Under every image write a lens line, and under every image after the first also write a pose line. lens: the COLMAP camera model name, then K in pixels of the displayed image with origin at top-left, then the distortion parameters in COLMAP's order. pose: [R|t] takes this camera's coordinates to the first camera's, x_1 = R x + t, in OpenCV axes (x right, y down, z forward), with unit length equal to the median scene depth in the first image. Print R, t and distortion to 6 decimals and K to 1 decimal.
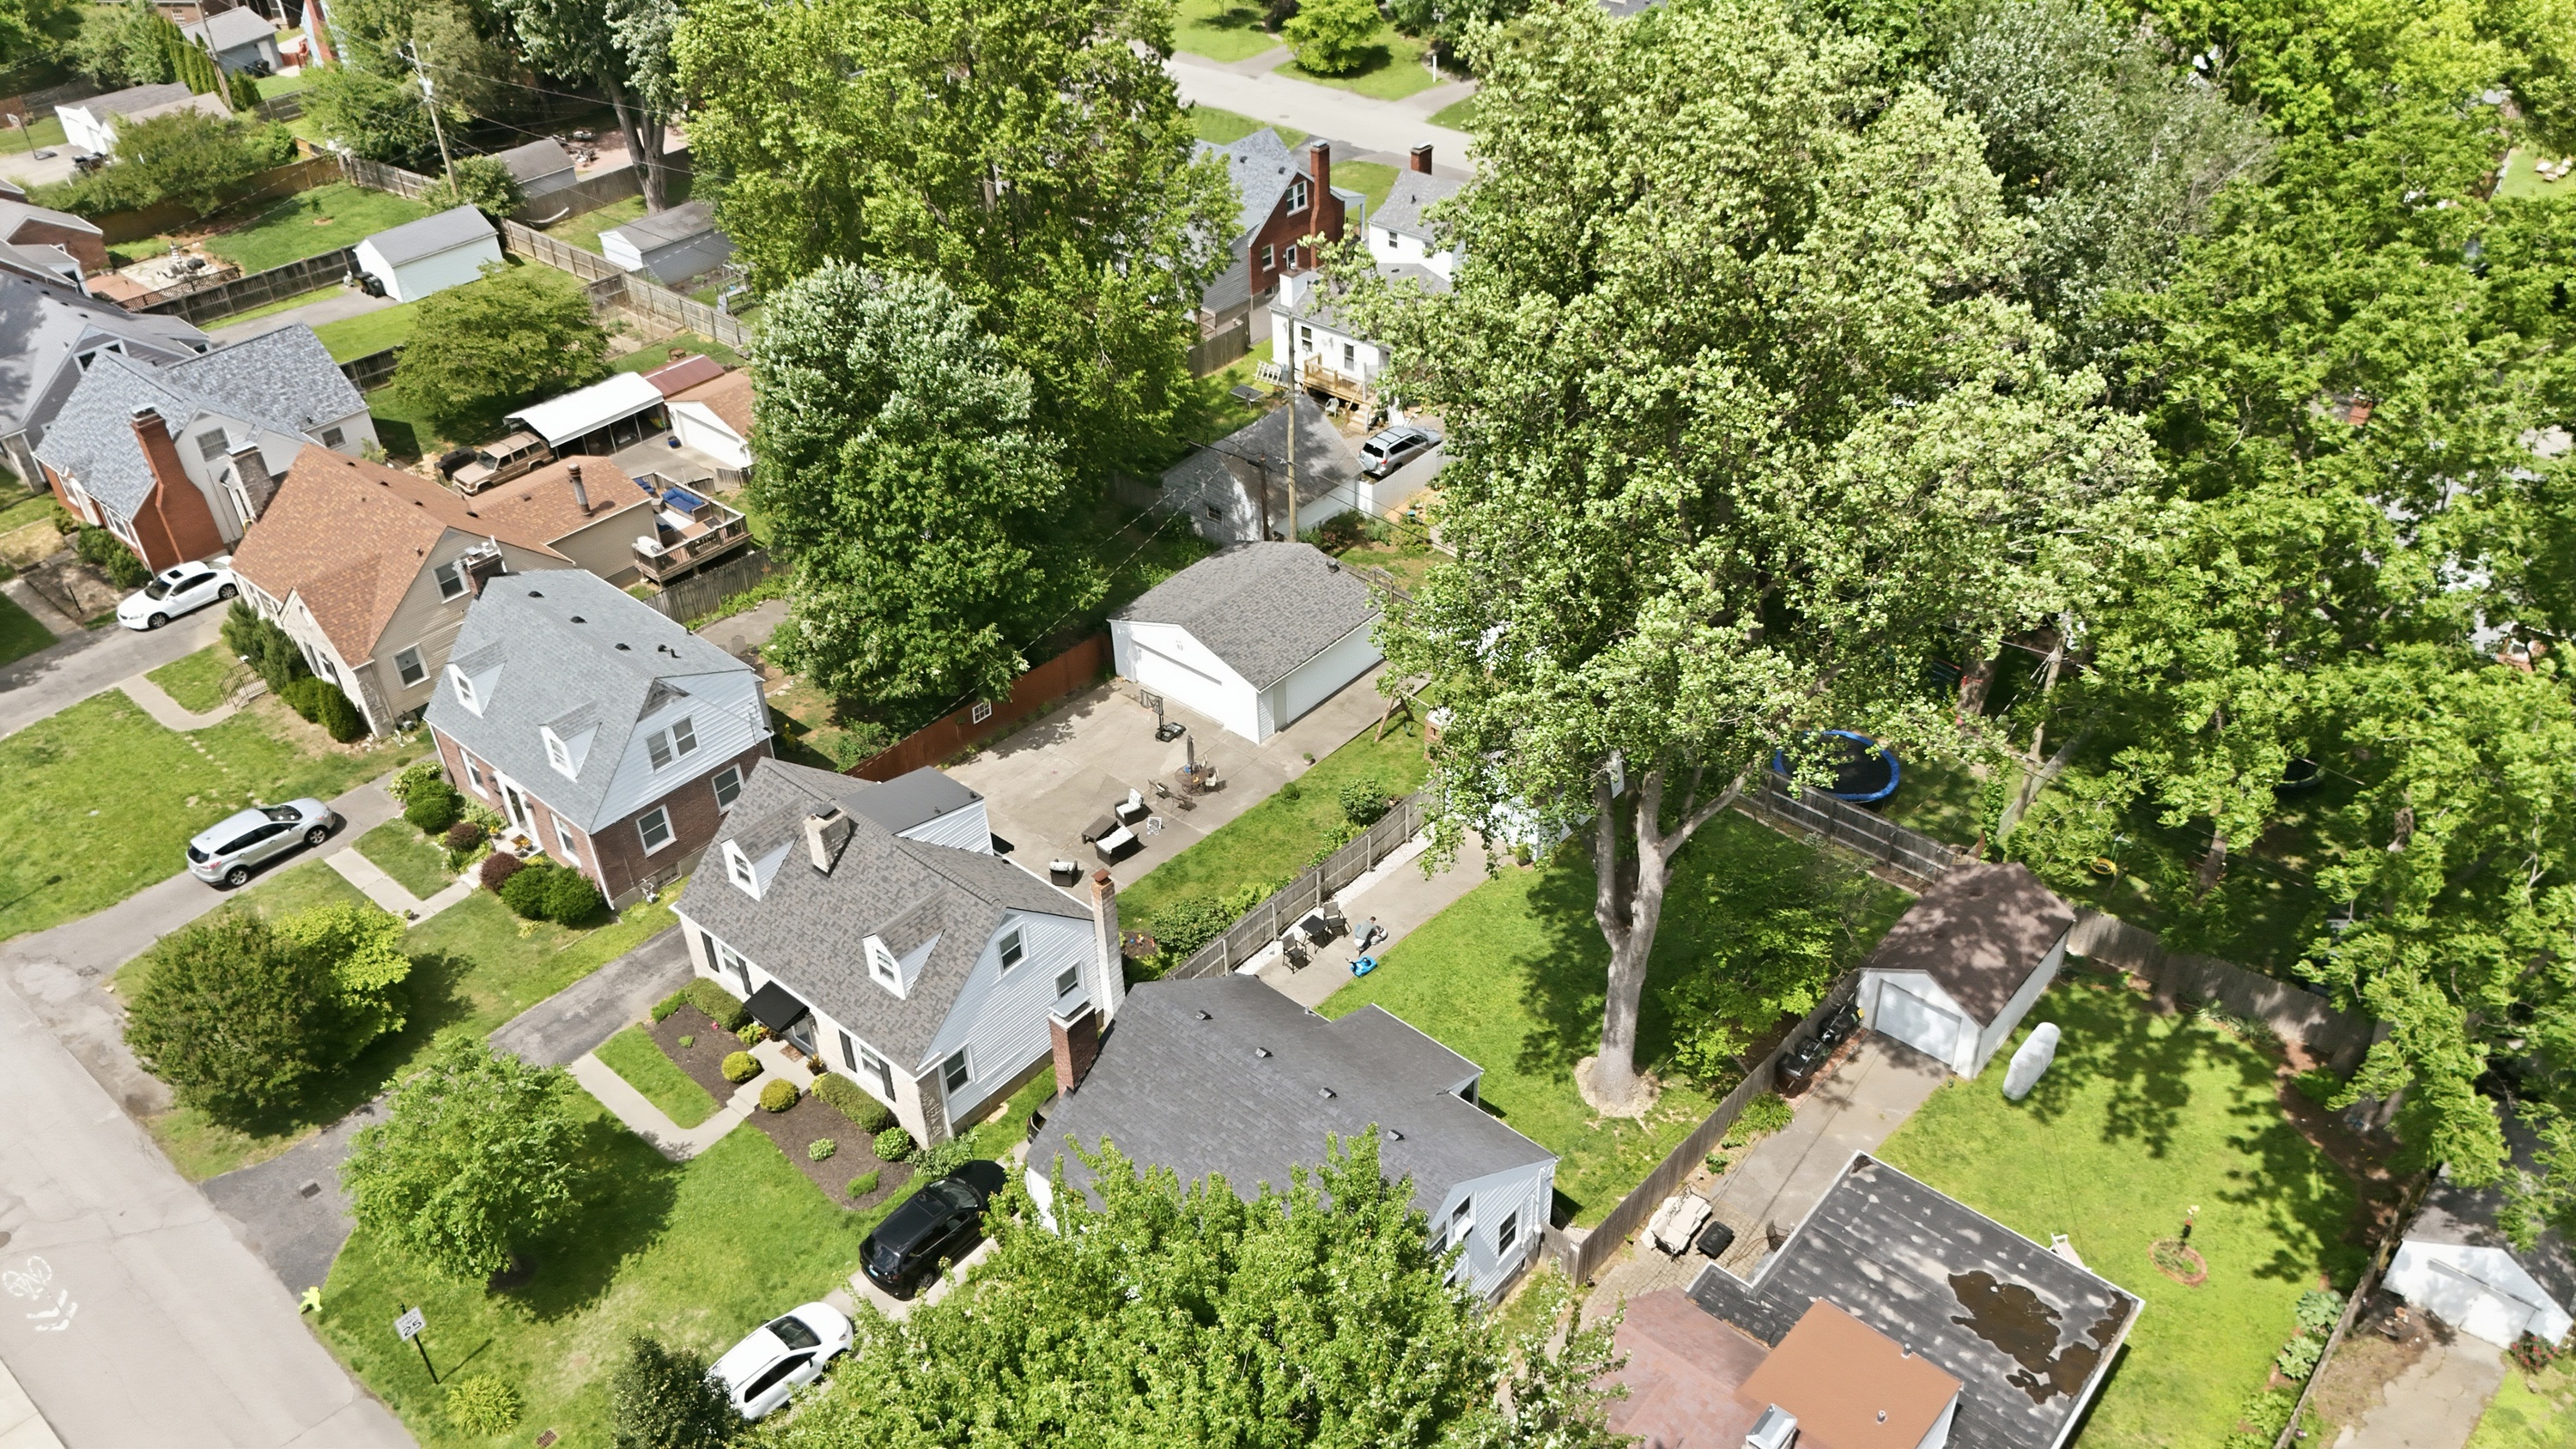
lens RADIAL K [[1948.9, 0, 1299.5], [0, 1948.9, 733.5], [0, 0, 1]] dist [0.079414, -0.112044]
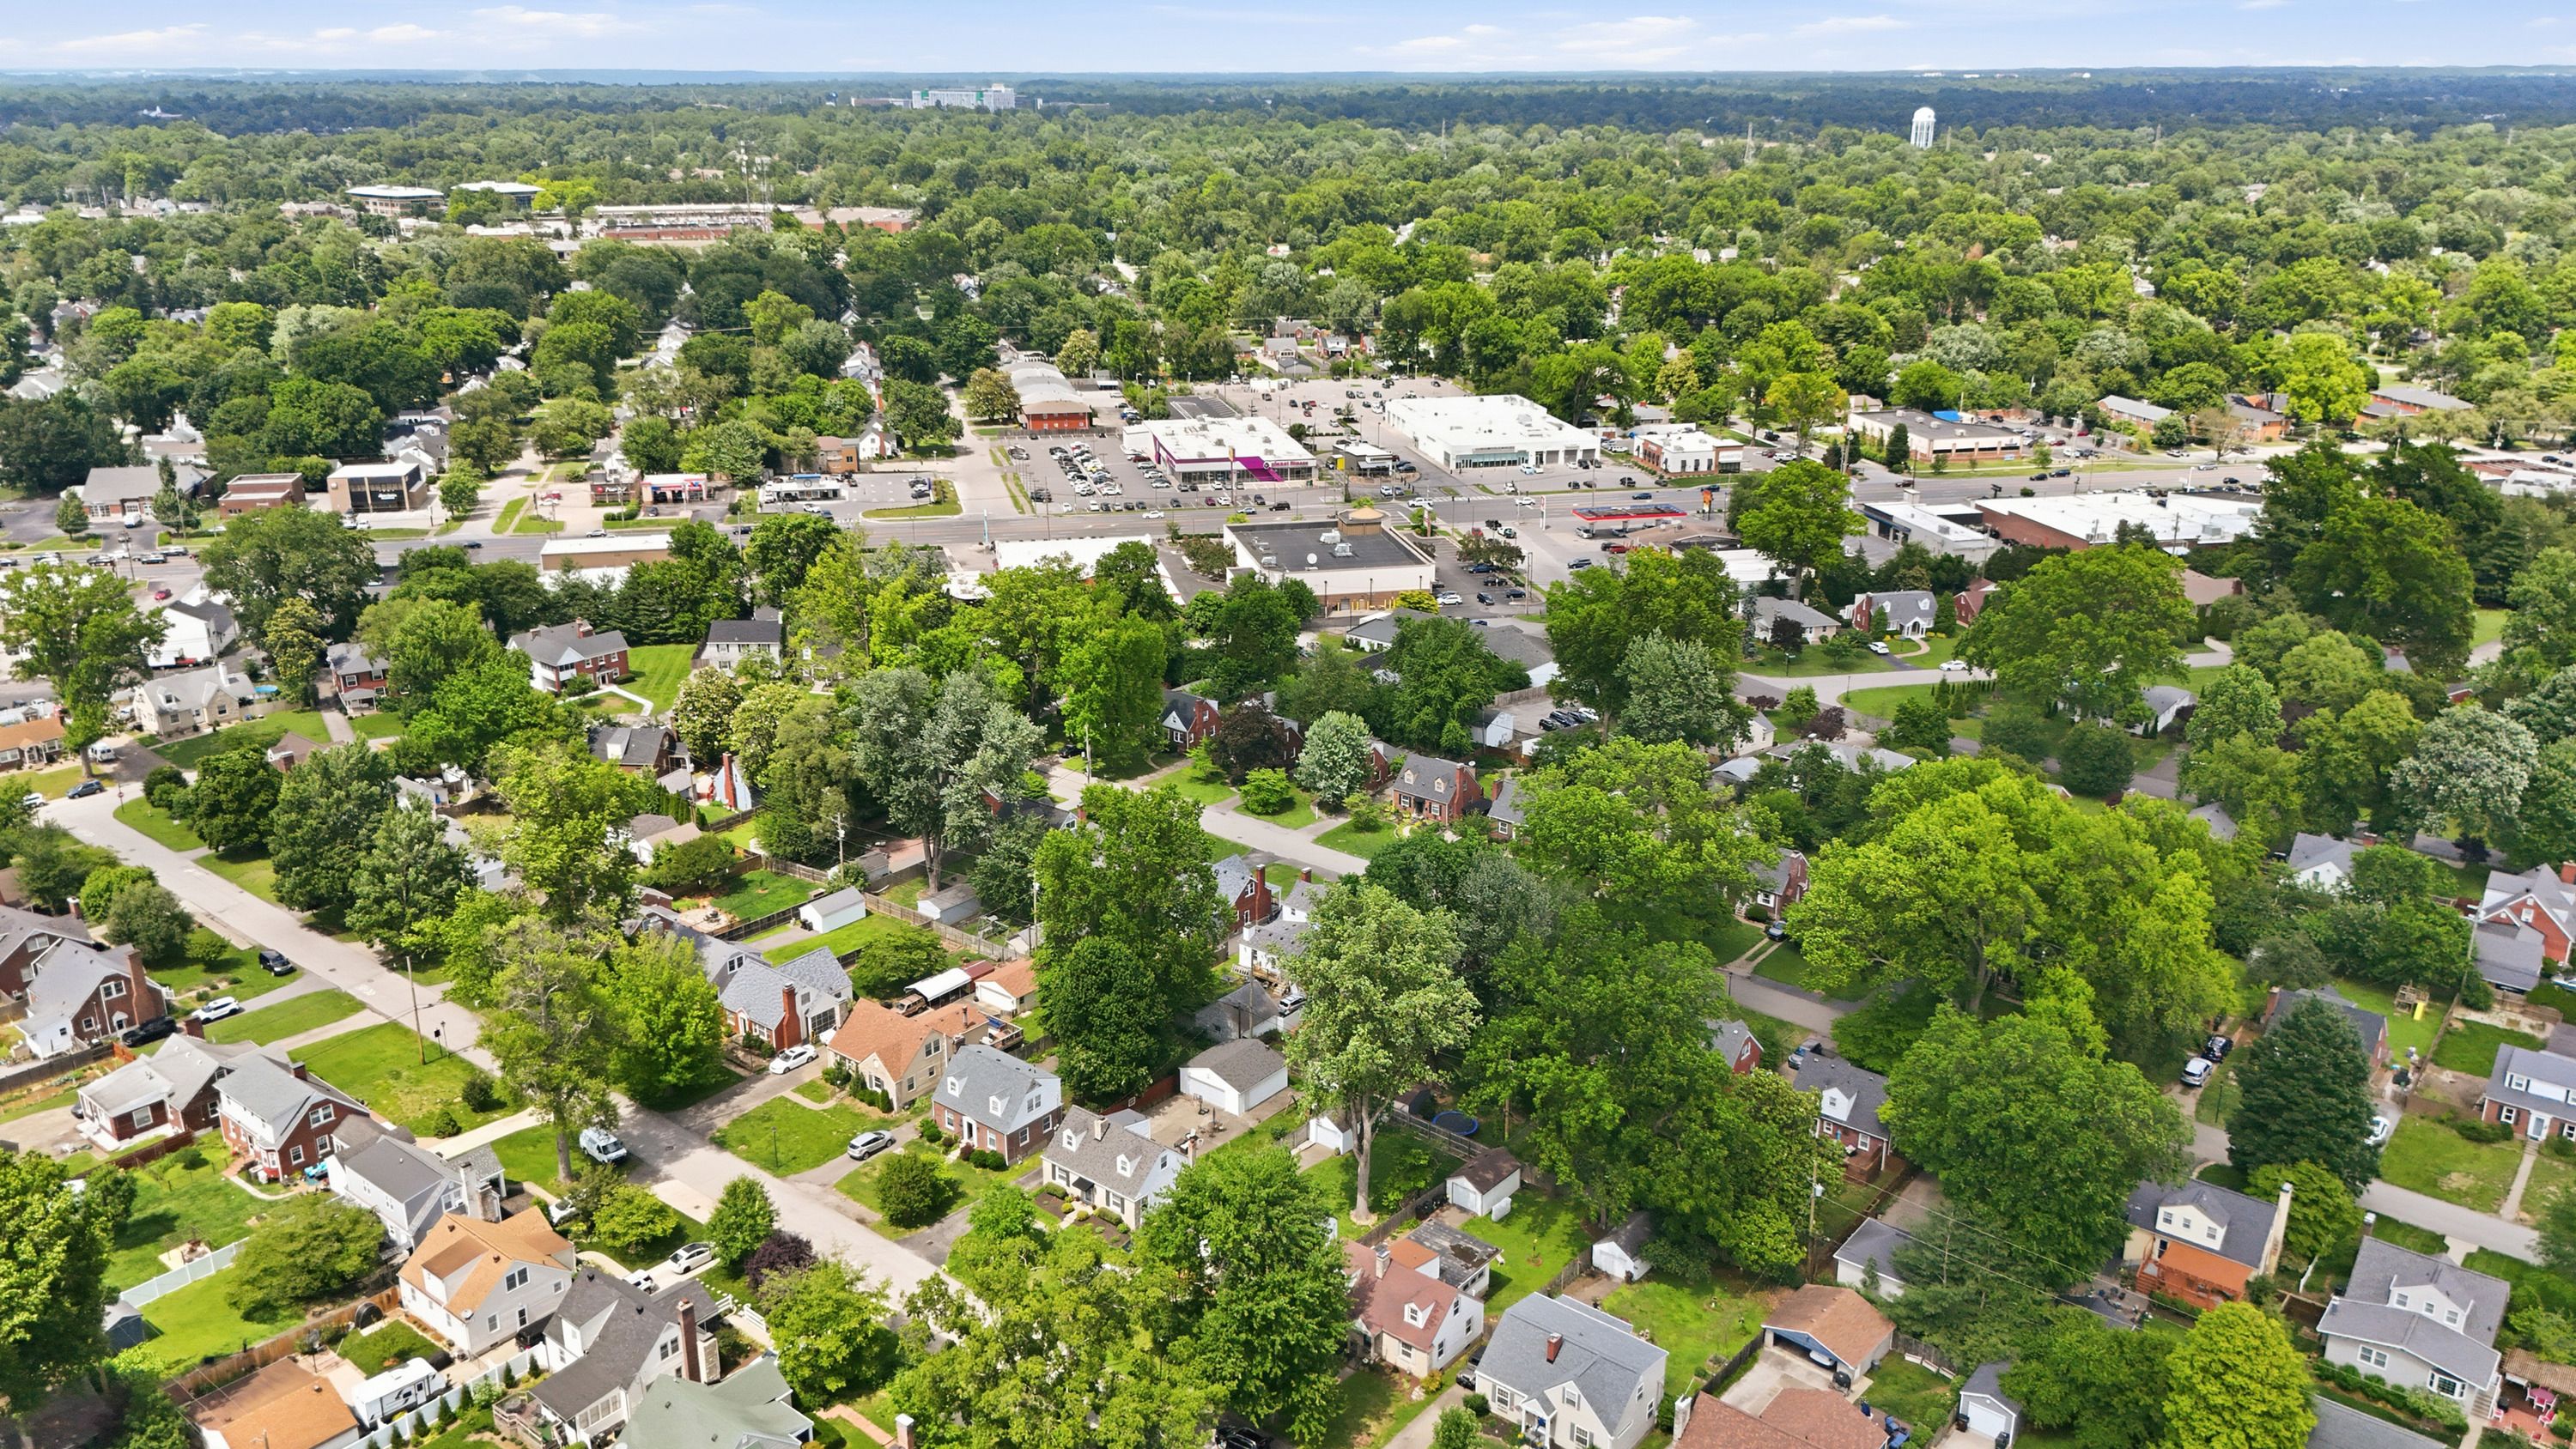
lens RADIAL K [[1948.9, 0, 1299.5], [0, 1948.9, 733.5], [0, 0, 1]] dist [0.079414, -0.112044]
pose [[0.999028, 0.016374, 0.040915, -0.052990], [-0.003942, 0.957895, -0.287092, 0.256173], [-0.043893, 0.286652, 0.957029, -1.583312]]
